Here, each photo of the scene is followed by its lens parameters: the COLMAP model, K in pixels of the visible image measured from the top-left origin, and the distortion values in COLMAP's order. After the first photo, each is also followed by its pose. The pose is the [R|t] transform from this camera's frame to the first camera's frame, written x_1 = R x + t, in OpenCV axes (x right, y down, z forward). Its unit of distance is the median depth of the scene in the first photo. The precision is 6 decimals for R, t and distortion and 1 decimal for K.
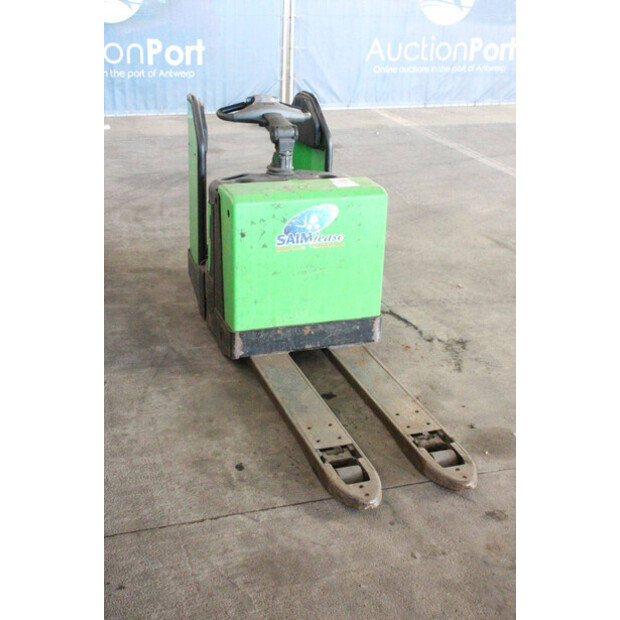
lens RADIAL K [[882.6, 0, 310.0], [0, 882.6, 310.0], [0, 0, 1]] dist [0.005515, 0.002075]
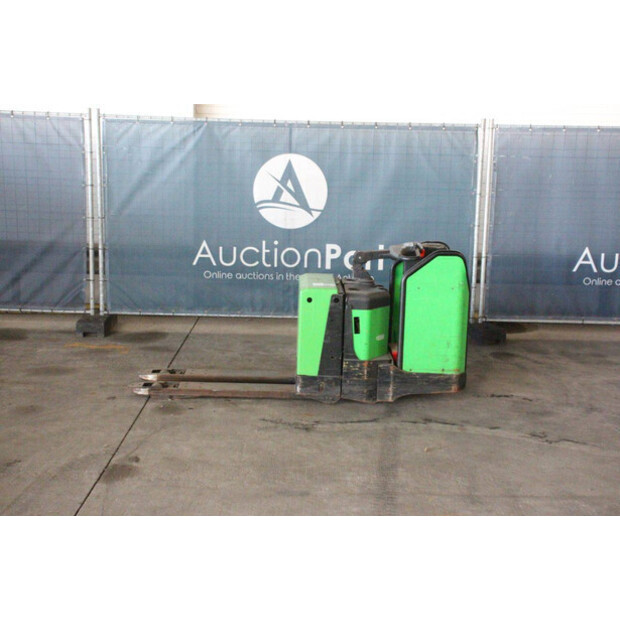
lens RADIAL K [[851.3, 0, 310.0], [0, 851.3, 310.0], [0, 0, 1]] dist [0.024248, 0.079113]
pose [[-0.314784, 0.126075, -0.940753, 1.440226], [-0.395678, 0.883482, 0.250797, -0.467830], [0.862757, 0.451182, -0.228221, 1.346594]]
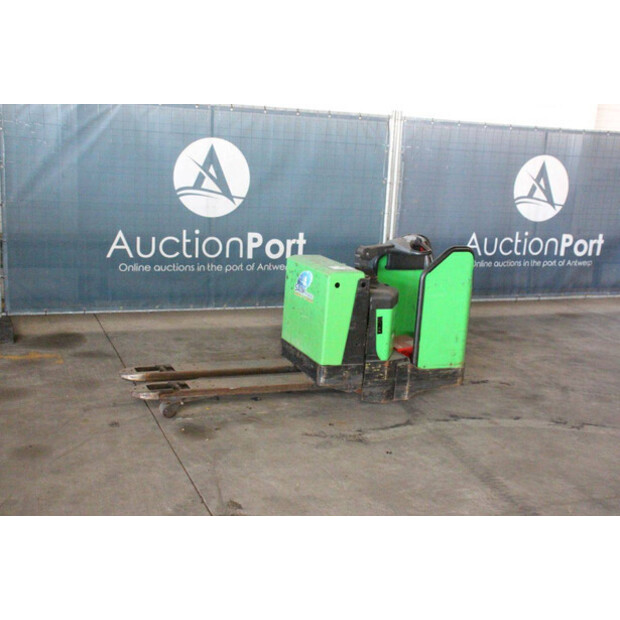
lens RADIAL K [[769.1, 0, 310.0], [0, 769.1, 310.0], [0, 0, 1]] dist [-0.009961, 0.059175]
pose [[0.061977, 0.179097, -0.981877, 1.284935], [-0.433441, 0.890989, 0.135159, -0.256664], [0.899048, 0.417209, 0.132849, 0.814785]]
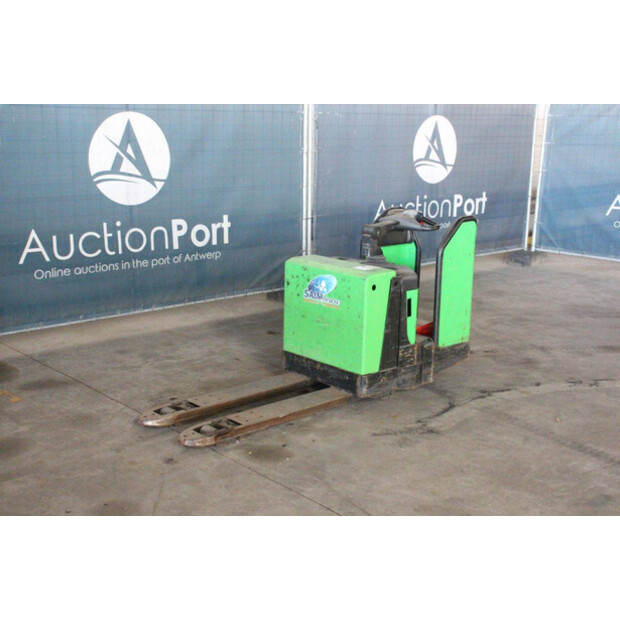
lens RADIAL K [[833.1, 0, 310.0], [0, 833.1, 310.0], [0, 0, 1]] dist [0.012582, -0.008896]
pose [[0.399669, 0.180845, -0.898643, 1.148004], [-0.355120, 0.934336, 0.030090, -0.093486], [0.845077, 0.307101, 0.437647, 0.406000]]
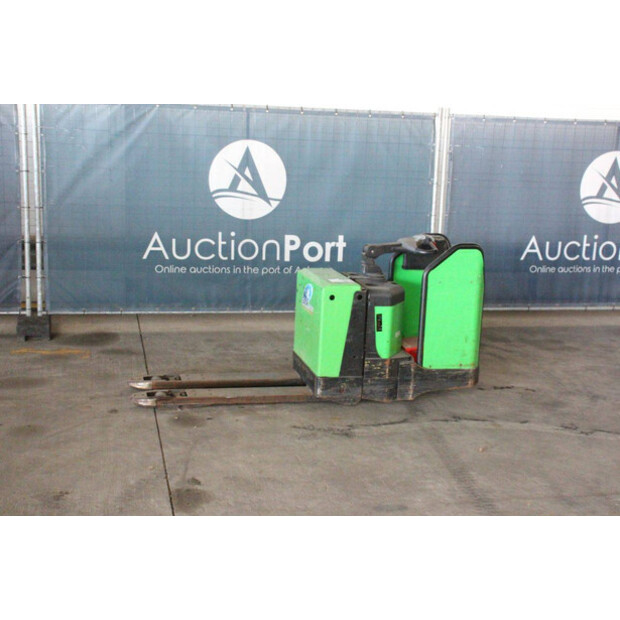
lens RADIAL K [[850.2, 0, 310.0], [0, 850.2, 310.0], [0, 0, 1]] dist [0.032148, 0.101636]
pose [[-0.098091, 0.150693, -0.983702, 1.430622], [-0.420489, 0.889624, 0.178211, -0.331331], [0.901980, 0.431116, -0.023899, 1.018496]]
